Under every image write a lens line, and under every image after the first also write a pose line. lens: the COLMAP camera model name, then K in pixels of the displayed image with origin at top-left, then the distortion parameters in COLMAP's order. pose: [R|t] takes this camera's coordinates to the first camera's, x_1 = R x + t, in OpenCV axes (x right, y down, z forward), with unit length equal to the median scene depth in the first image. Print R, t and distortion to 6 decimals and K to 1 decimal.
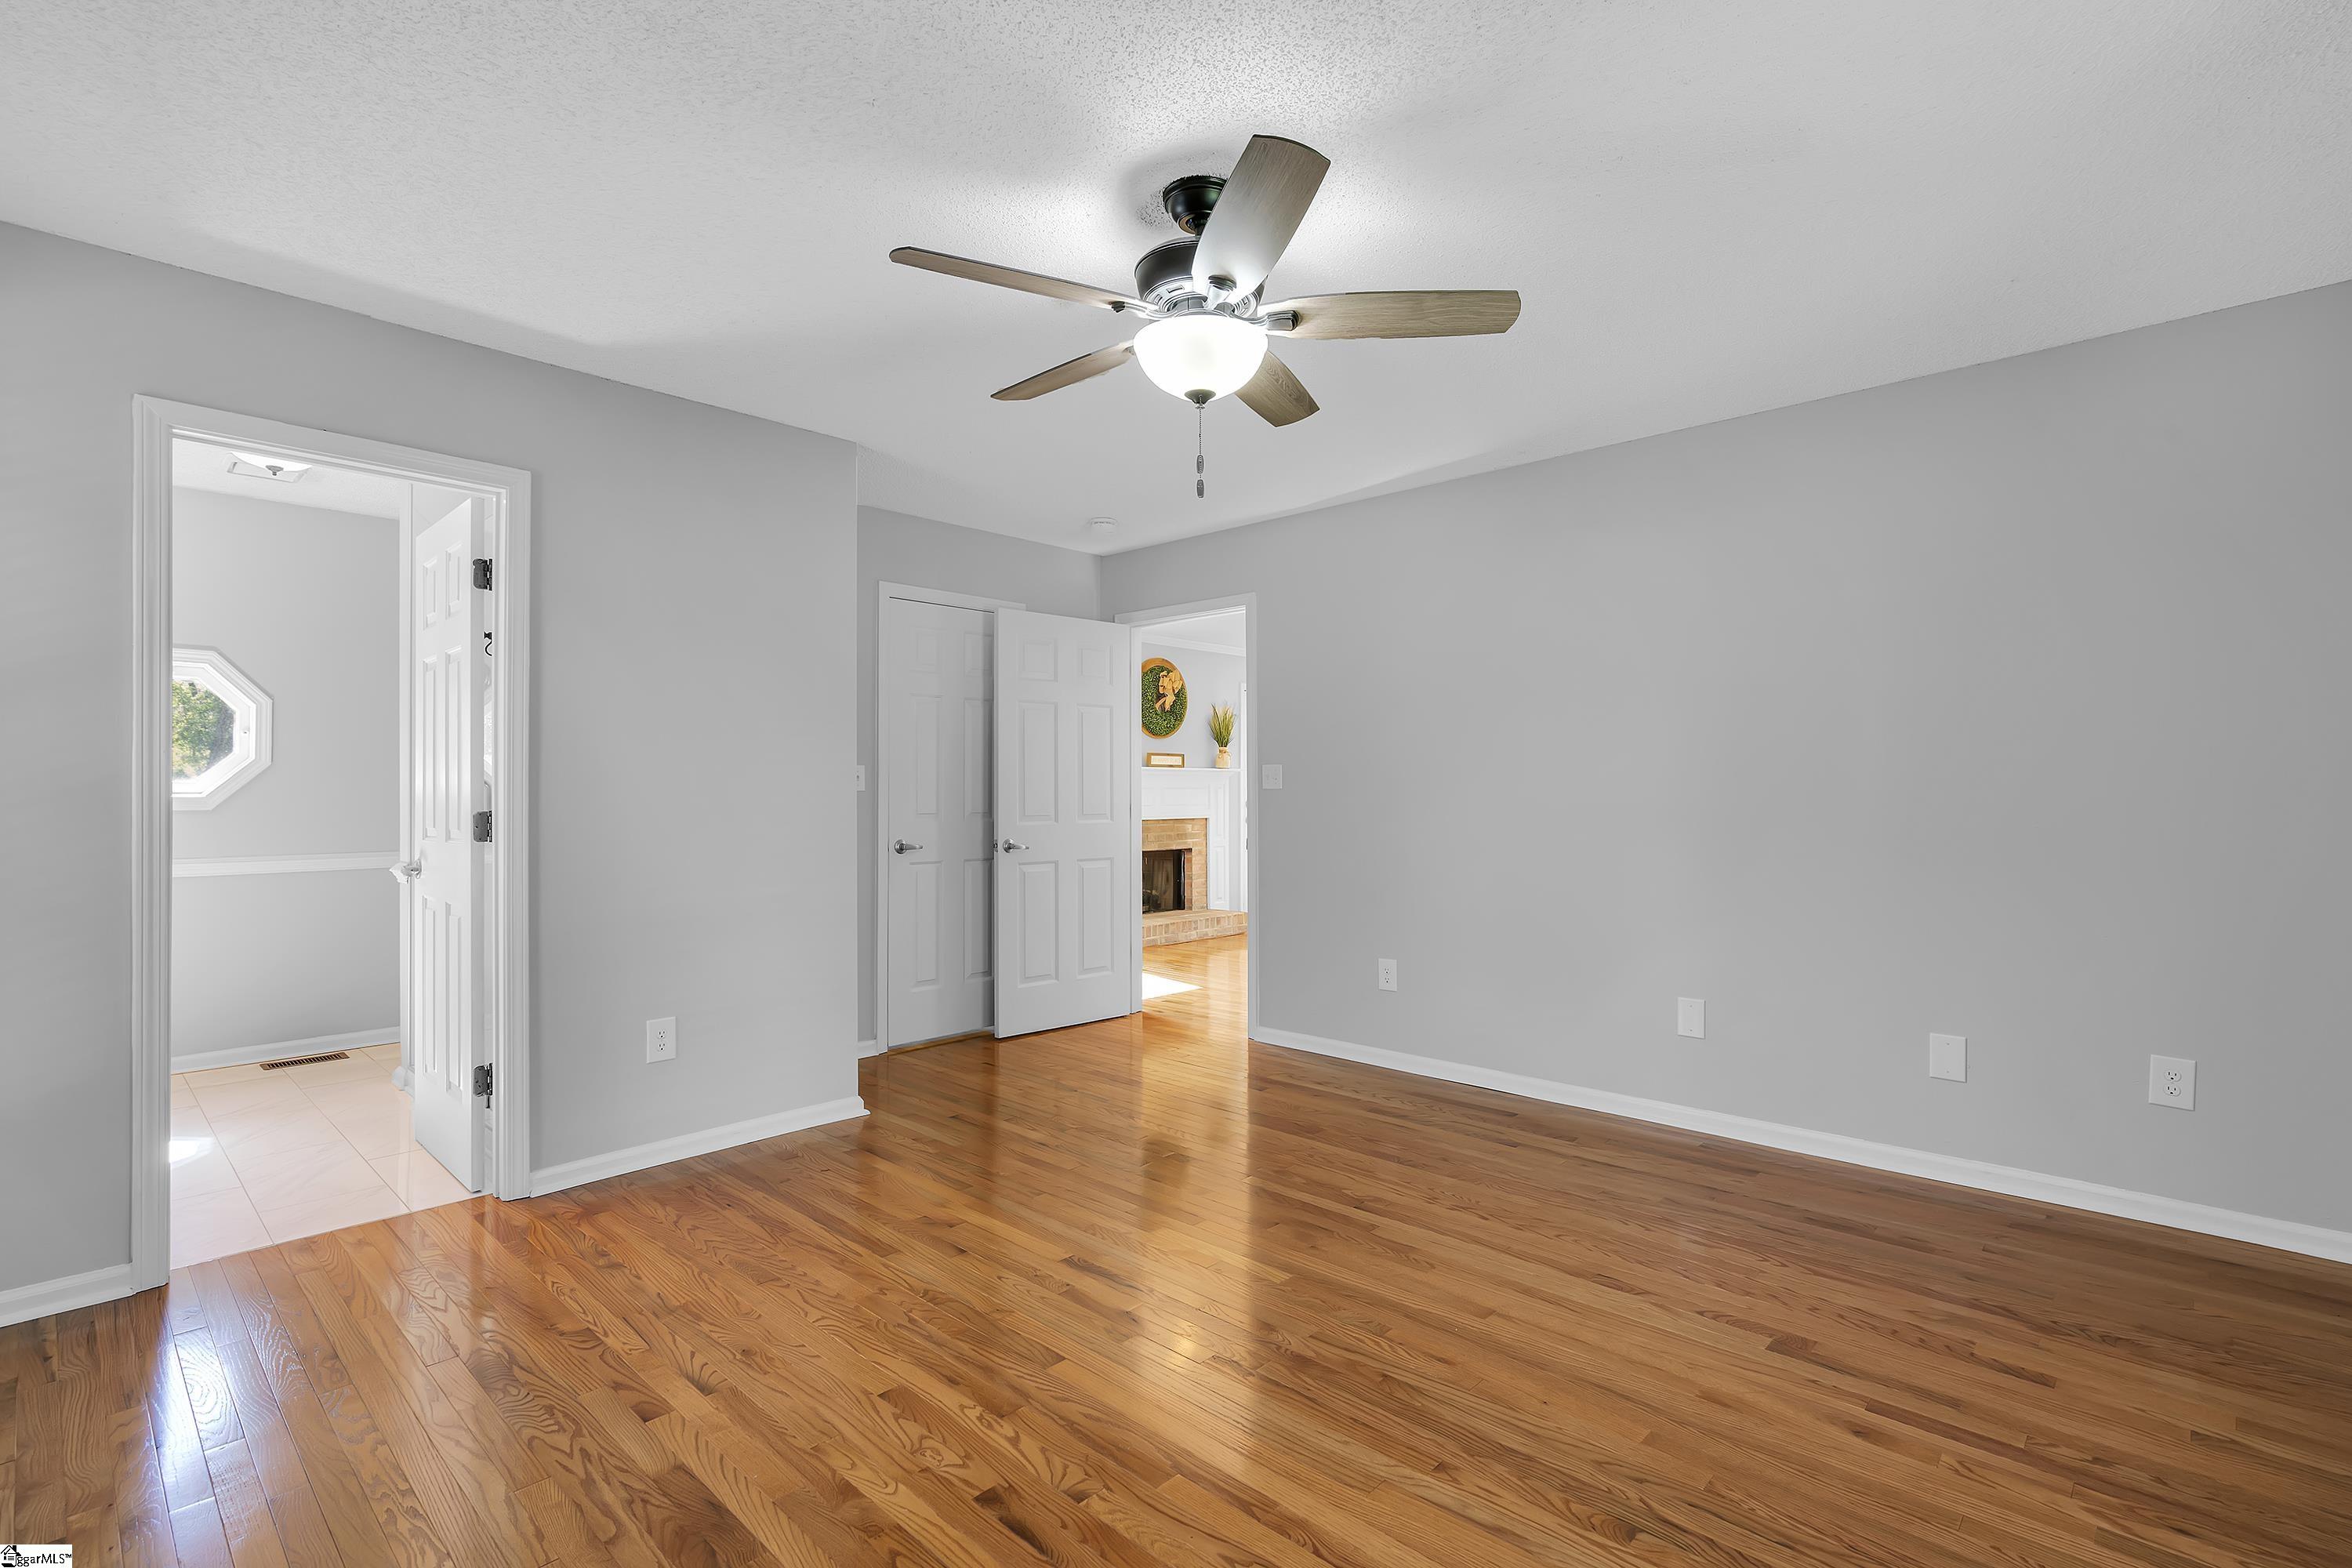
lens RADIAL K [[1089.4, 0, 1176.1], [0, 1089.4, 748.2], [0, 0, 1]] dist [-0.000911, 0.000050]
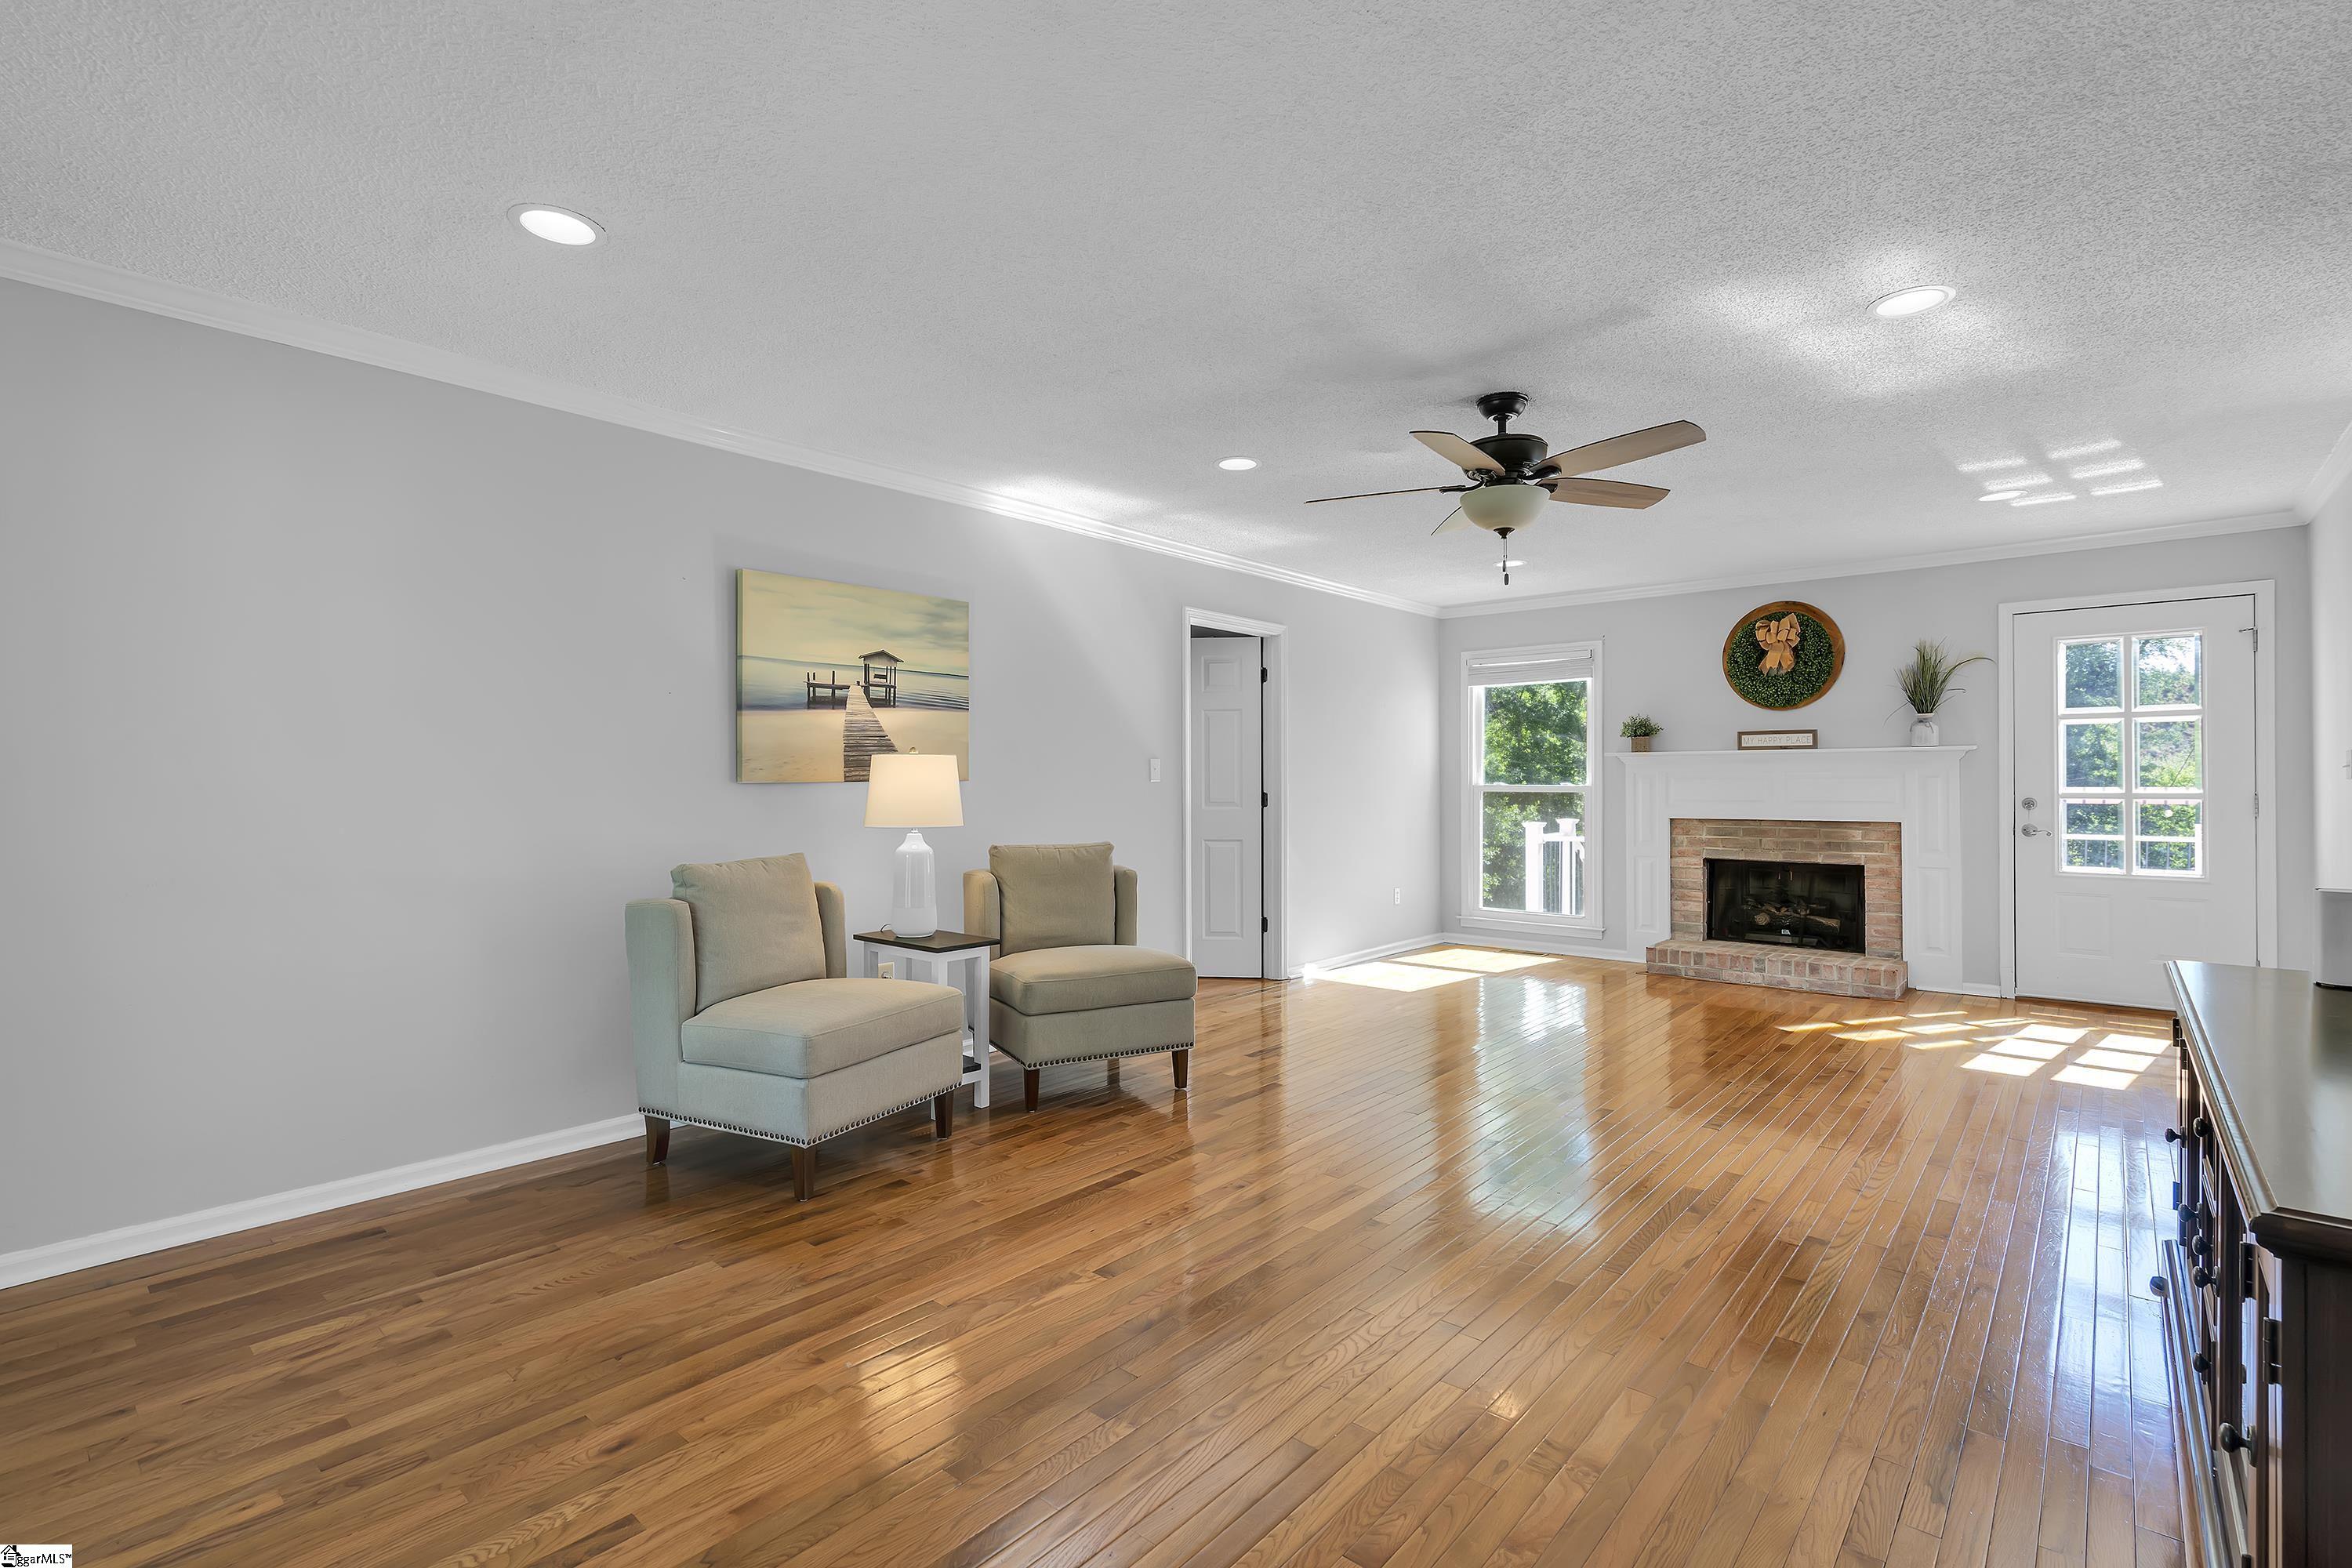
lens RADIAL K [[1077.1, 0, 1185.8], [0, 1077.1, 778.4], [0, 0, 1]] dist [0.003480, 0.000613]
pose [[0.058361, 0.000264, -0.998296, 0.683920], [0.043276, 0.999059, 0.002794, 0.017567], [0.997357, -0.043365, 0.058295, 0.552666]]
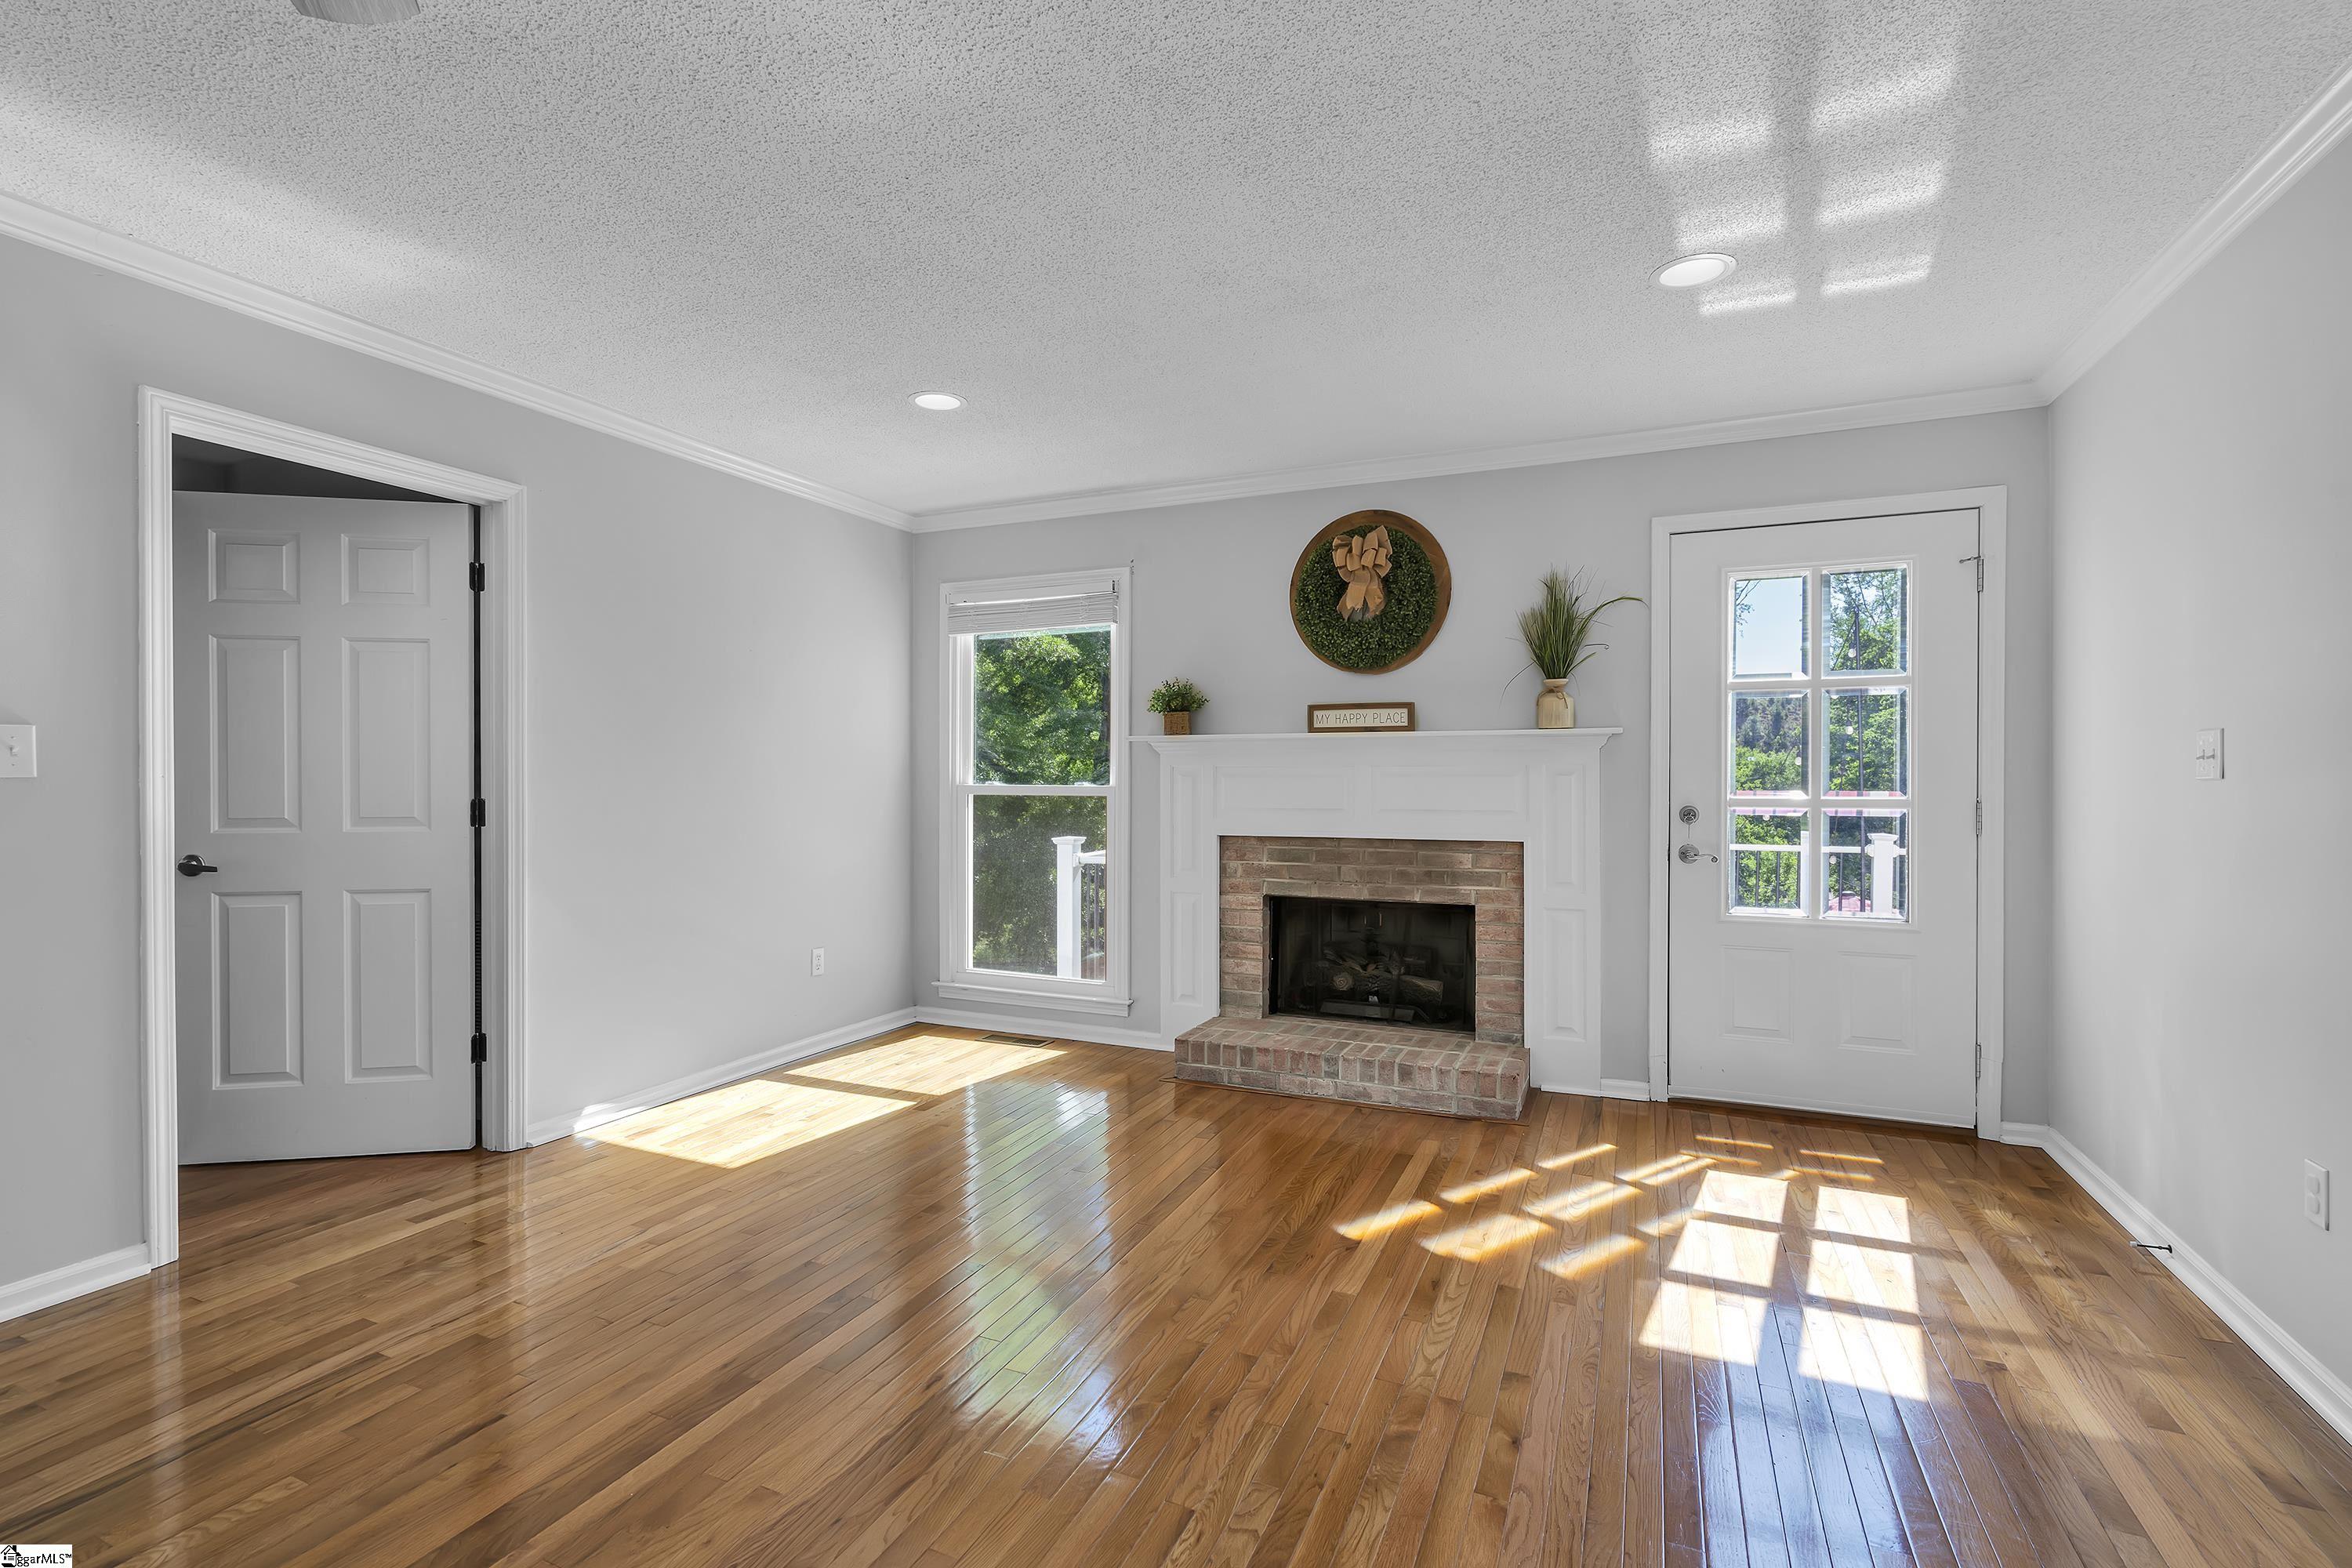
lens RADIAL K [[1071.3, 0, 1173.4], [0, 1071.3, 789.5], [0, 0, 1]] dist [-0.002069, 0.000443]
pose [[0.340967, 0.013567, -0.939977, 0.406688], [0.037259, 0.998915, 0.027933, 0.026266], [0.939337, -0.044547, 0.340092, 0.748495]]
